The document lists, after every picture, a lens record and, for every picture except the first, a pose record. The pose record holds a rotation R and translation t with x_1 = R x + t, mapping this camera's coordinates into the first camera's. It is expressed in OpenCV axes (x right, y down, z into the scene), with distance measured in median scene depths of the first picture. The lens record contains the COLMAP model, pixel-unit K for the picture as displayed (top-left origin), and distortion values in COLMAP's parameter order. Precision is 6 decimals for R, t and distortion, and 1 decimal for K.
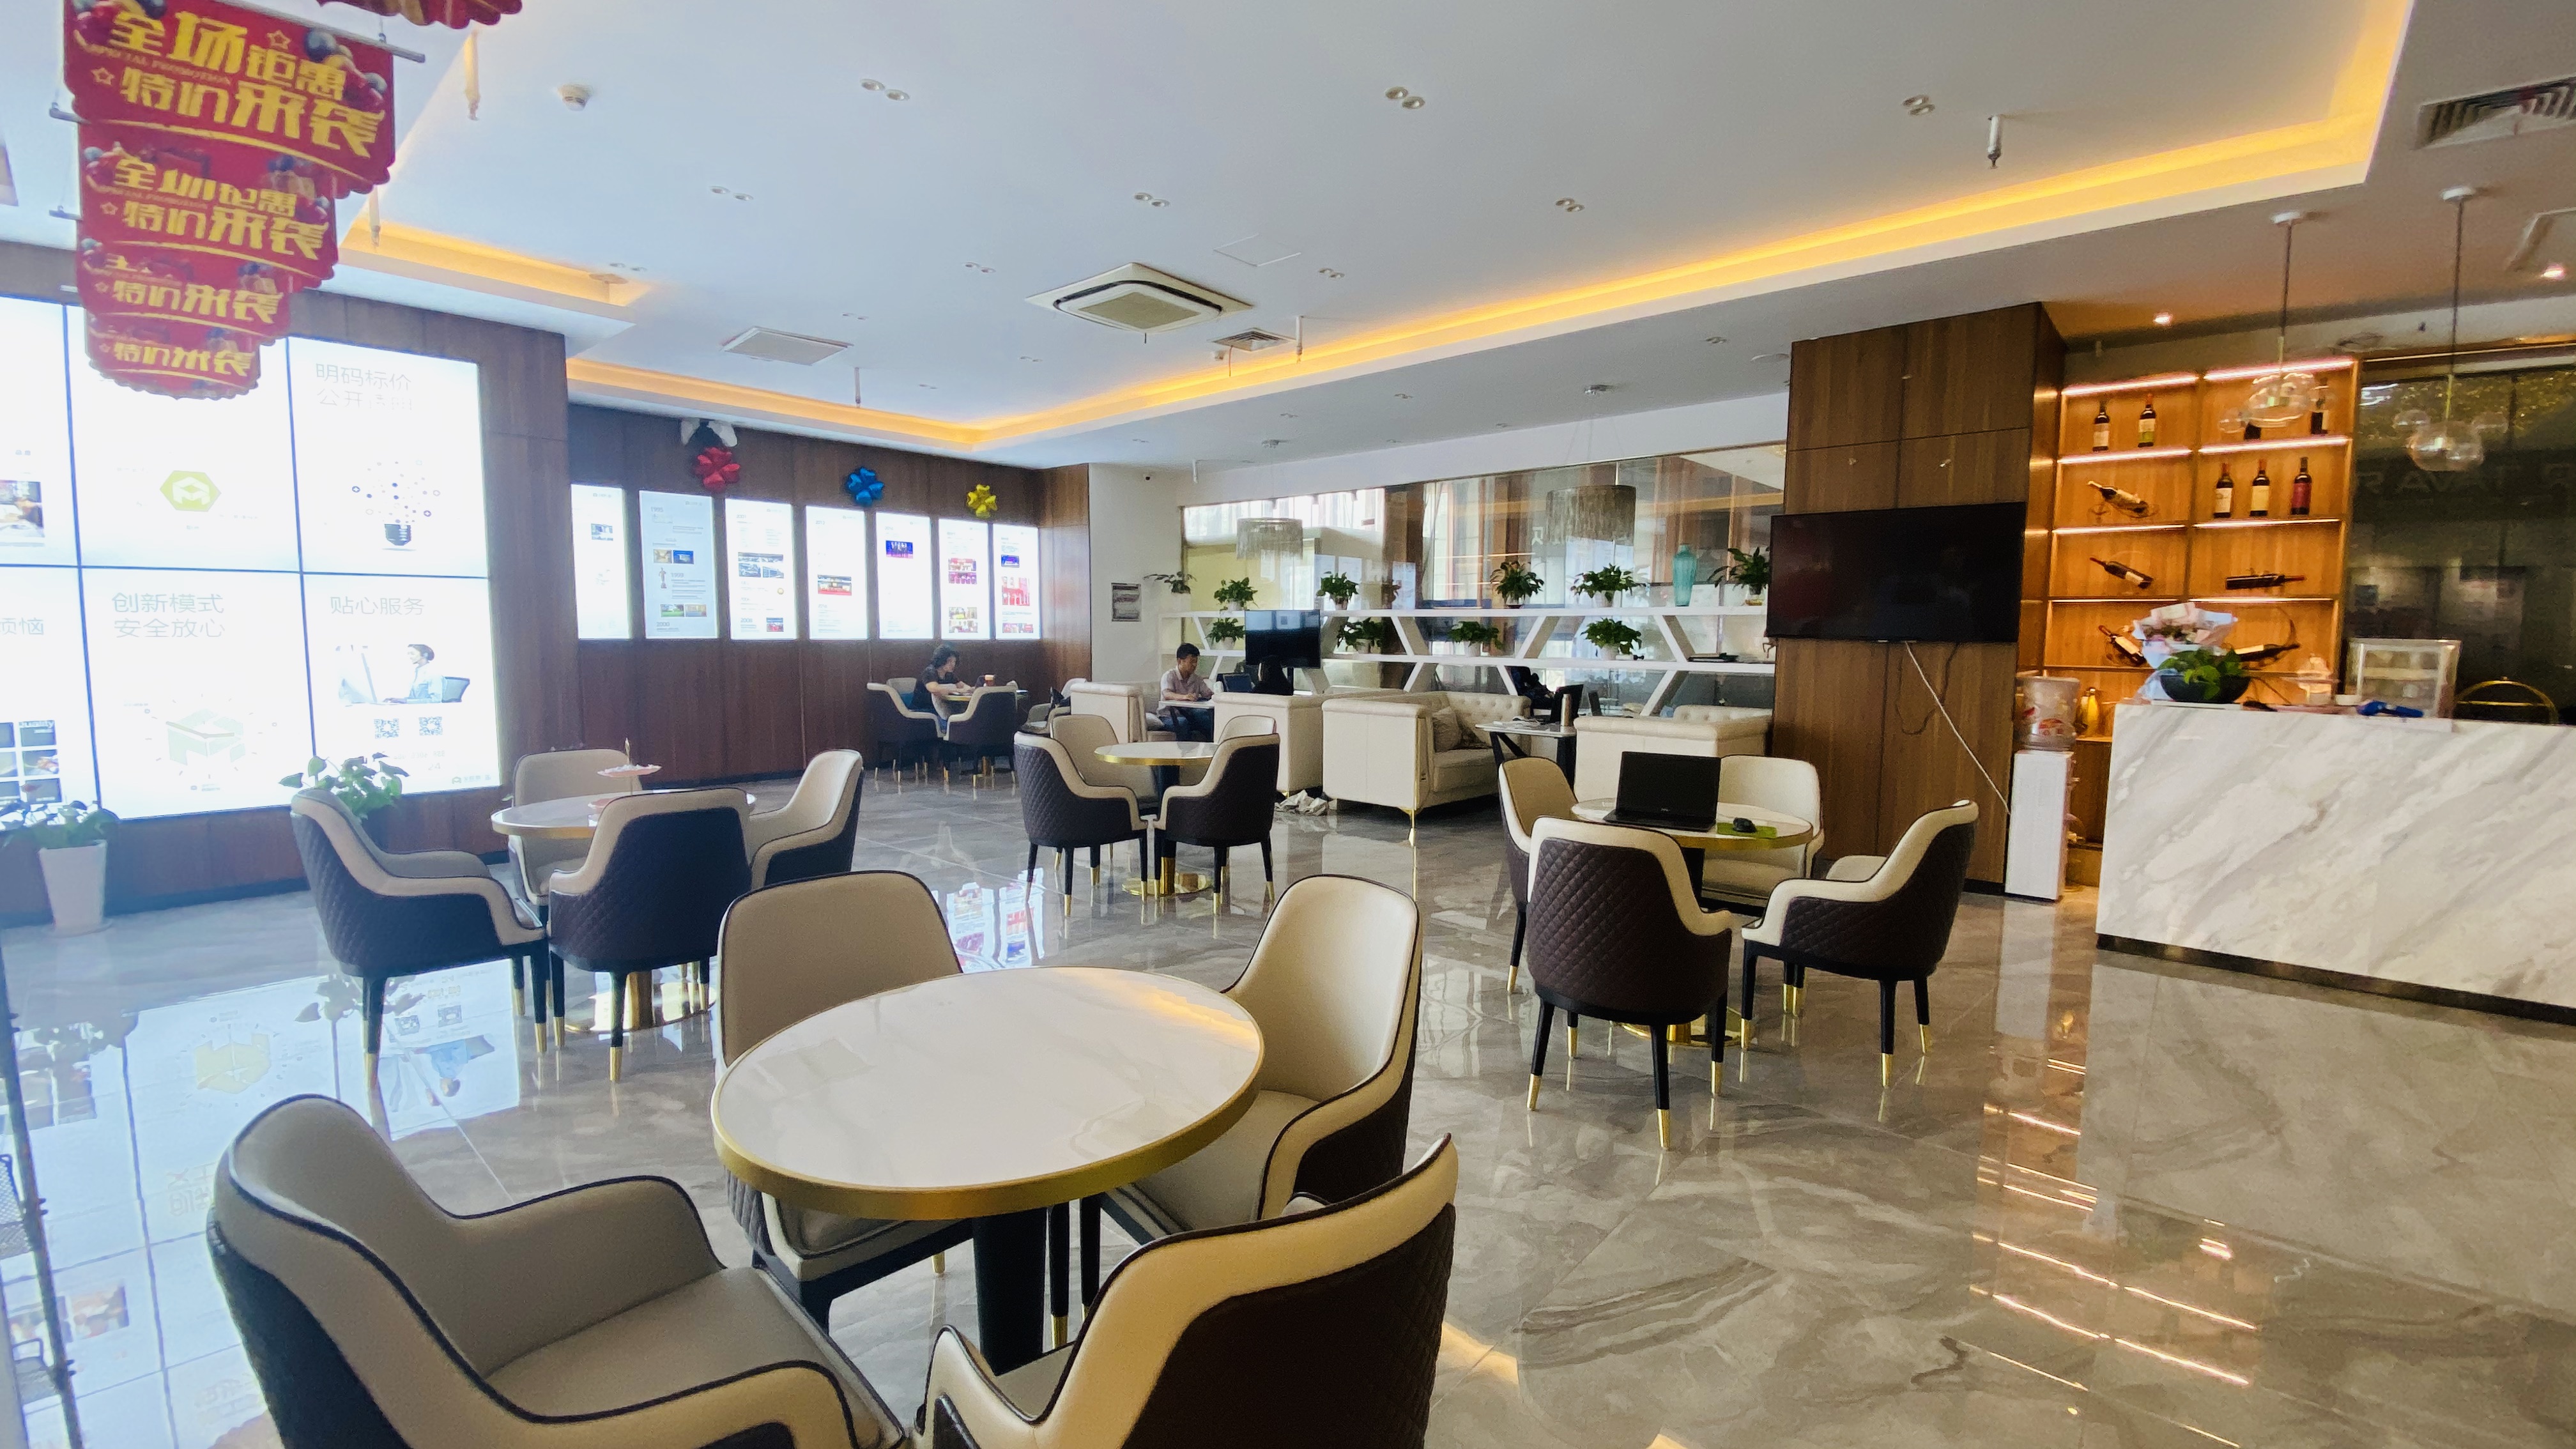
lens RADIAL K [[1067.9, 0, 1321.6], [0, 1067.9, 727.9], [0, 0, 1]] dist [0.008407, -0.012875]
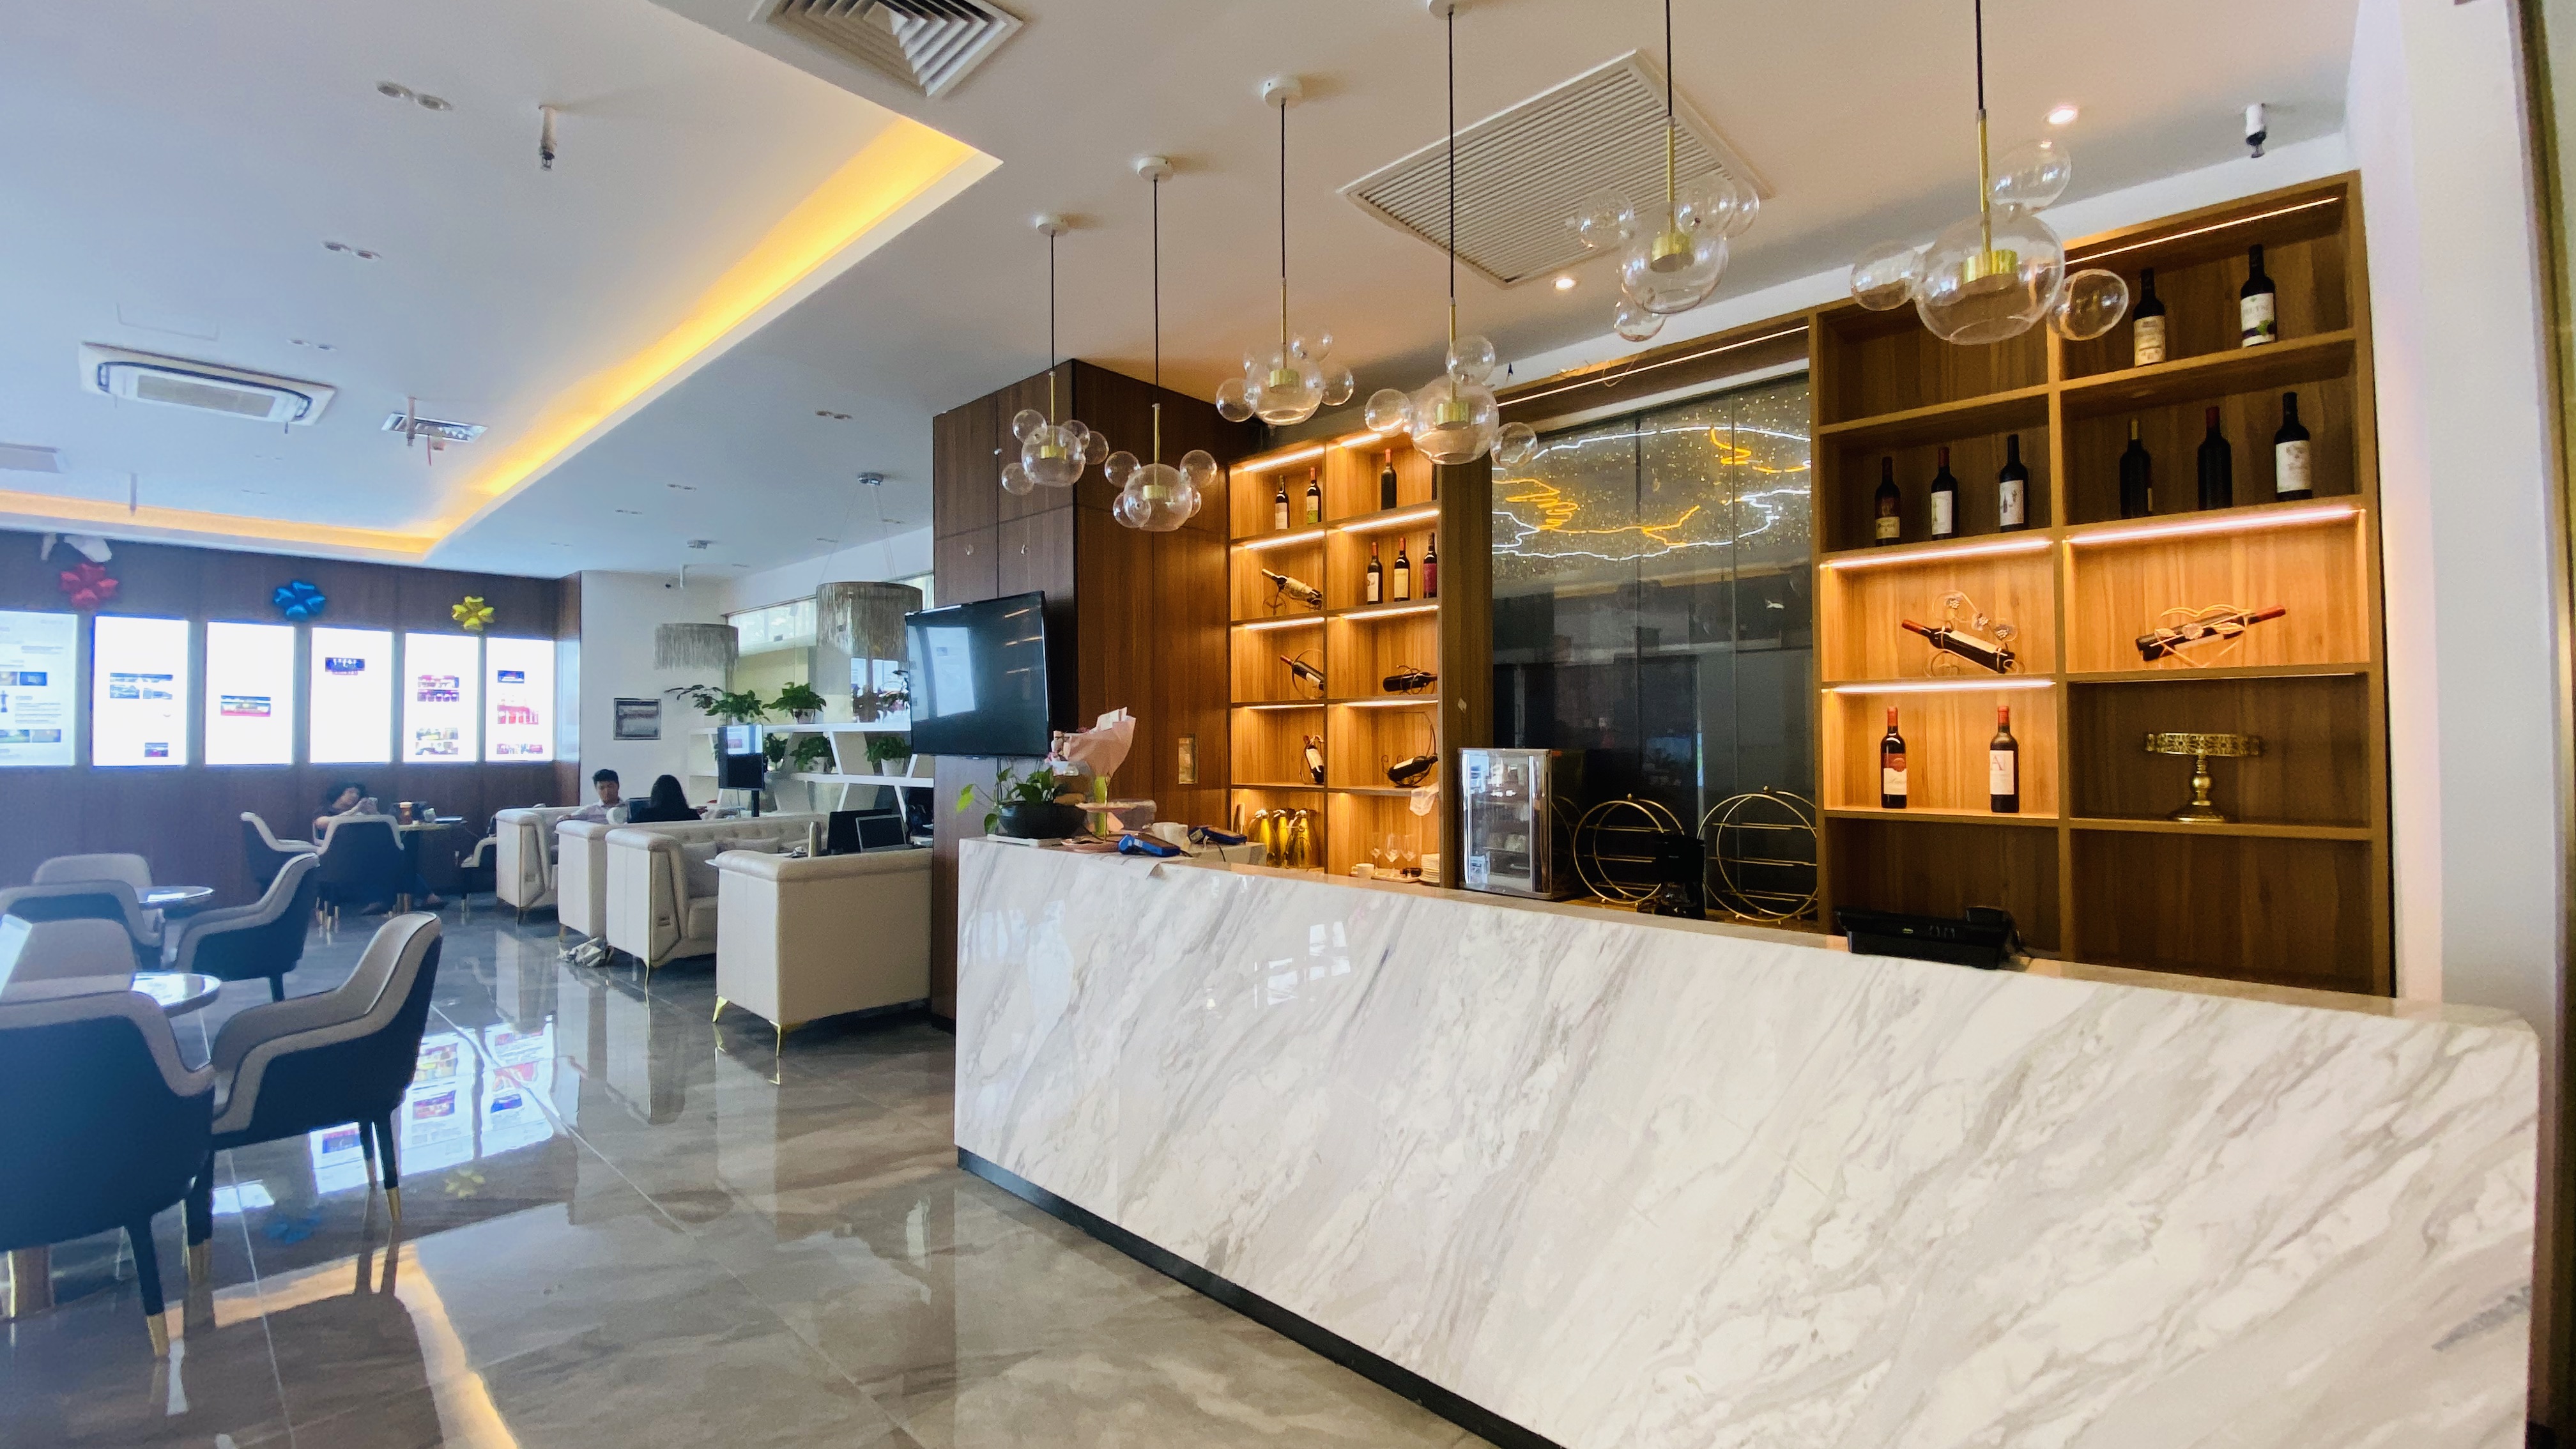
lens RADIAL K [[1067.9, 0, 1301.5], [0, 1067.9, 721.7], [0, 0, 1]] dist [0.008407, -0.012875]
pose [[0.999551, -0.014889, -0.025984, 0.494103], [0.011894, 0.993656, -0.111832, -0.006697], [0.027484, 0.111473, 0.993387, 0.119341]]
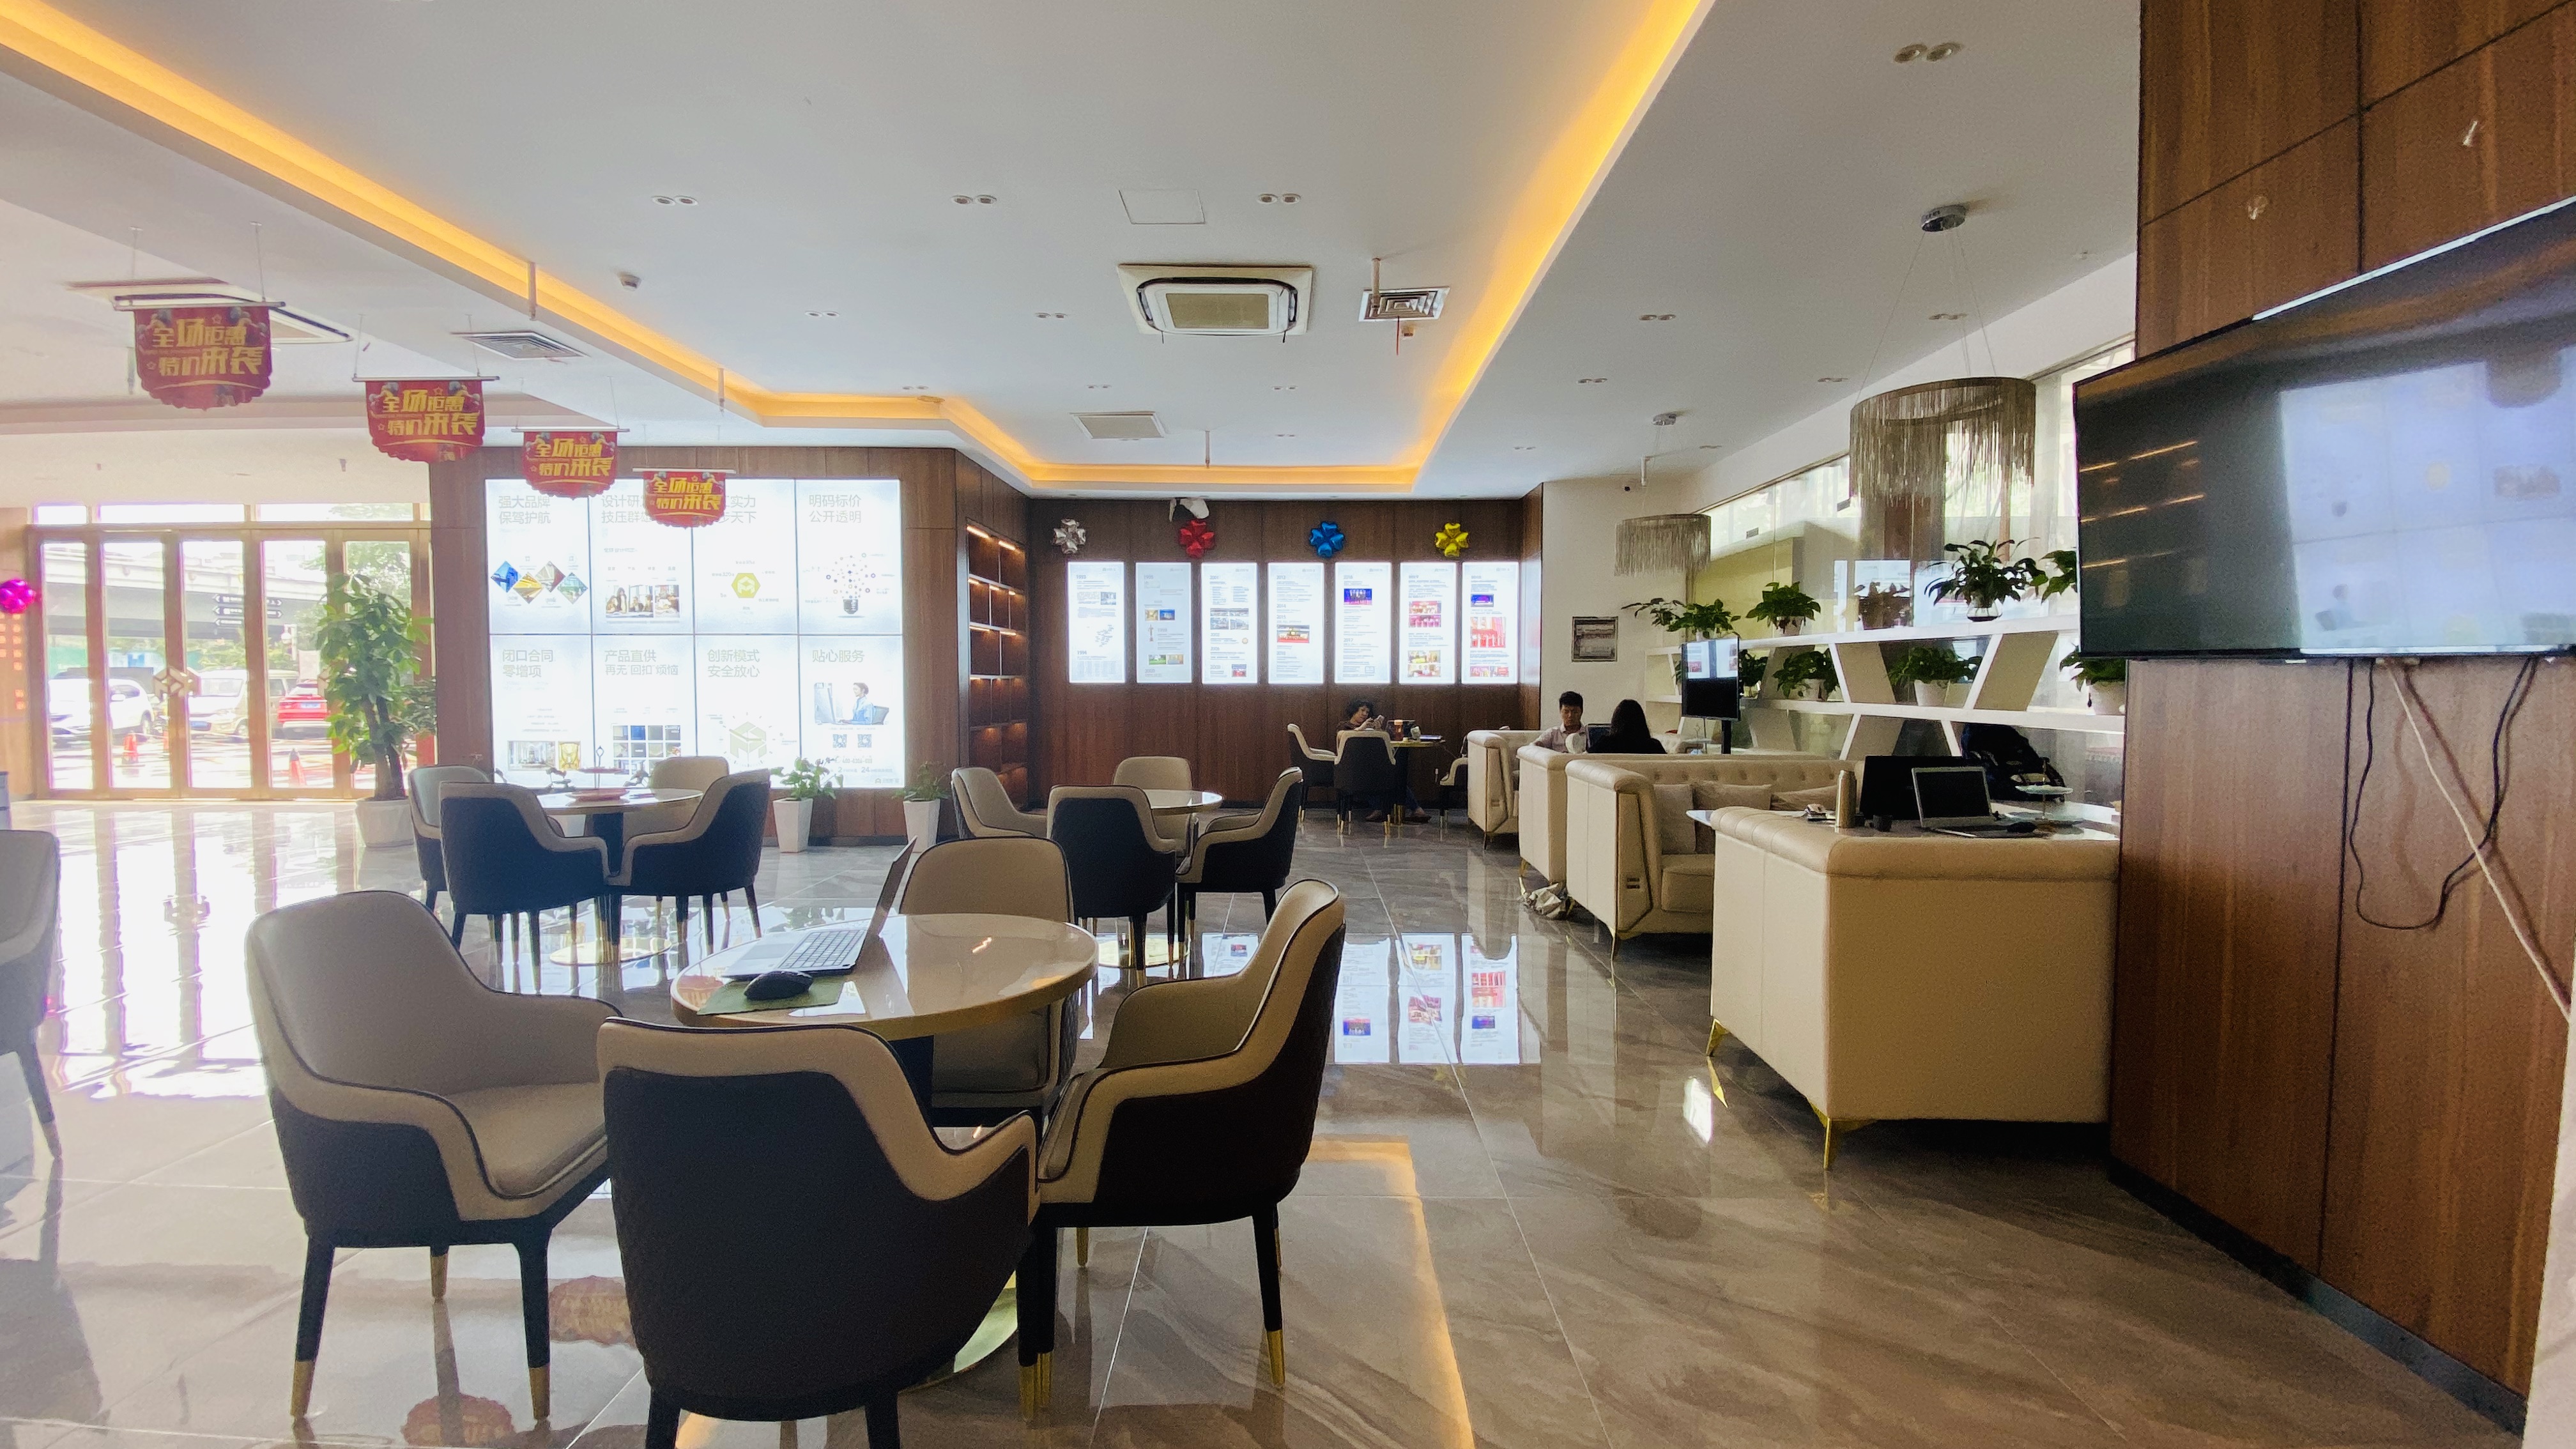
lens RADIAL K [[1067.9, 0, 1260.8], [0, 1067.9, 724.9], [0, 0, 1]] dist [0.008407, -0.012875]
pose [[0.640582, 0.023830, -0.767520, 0.361648], [-0.065967, 0.997531, -0.024086, -0.014093], [0.765051, 0.066060, 0.640572, 0.304816]]
